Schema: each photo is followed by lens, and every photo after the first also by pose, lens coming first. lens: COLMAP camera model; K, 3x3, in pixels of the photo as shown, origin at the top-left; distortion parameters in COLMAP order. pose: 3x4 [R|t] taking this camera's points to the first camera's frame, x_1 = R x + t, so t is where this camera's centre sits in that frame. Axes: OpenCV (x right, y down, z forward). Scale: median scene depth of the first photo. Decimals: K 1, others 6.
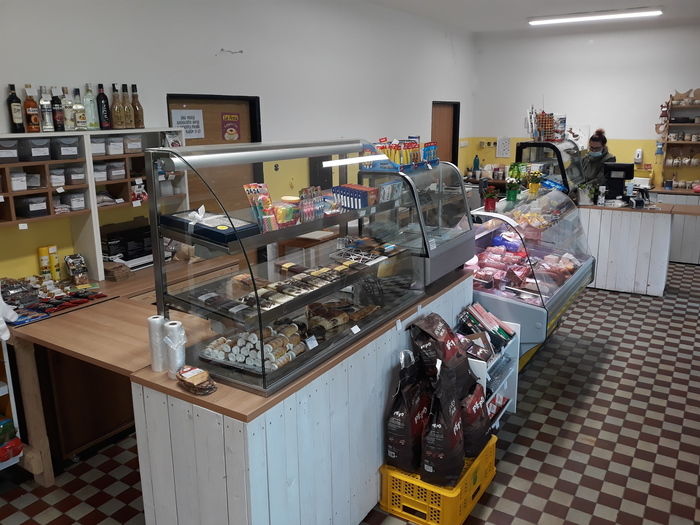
lens RADIAL K [[573.4, 0, 323.4], [0, 573.4, 263.8], [0, 0, 1]] dist [0.080622, -0.189815]
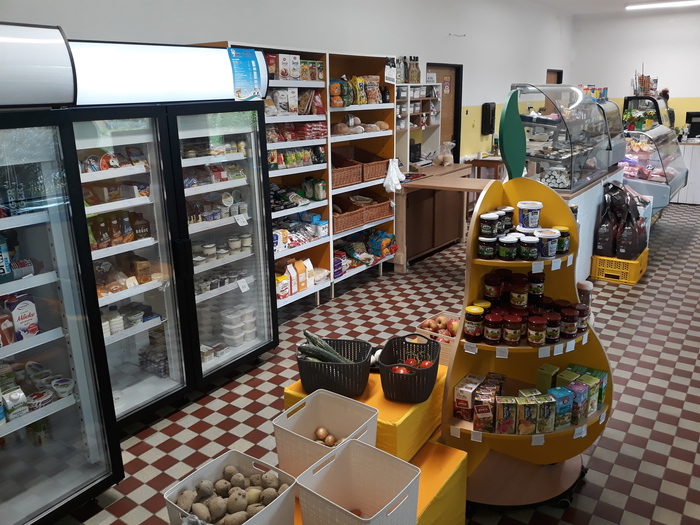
lens RADIAL K [[573.2, 0, 350.0], [0, 573.2, 262.5], [0, 0, 1]] dist [0.006902, -0.001195]
pose [[0.999753, -0.004949, -0.021675, -0.503111], [0.005730, 0.999331, 0.036127, 0.228011], [0.021482, -0.036242, 0.999112, -0.696984]]
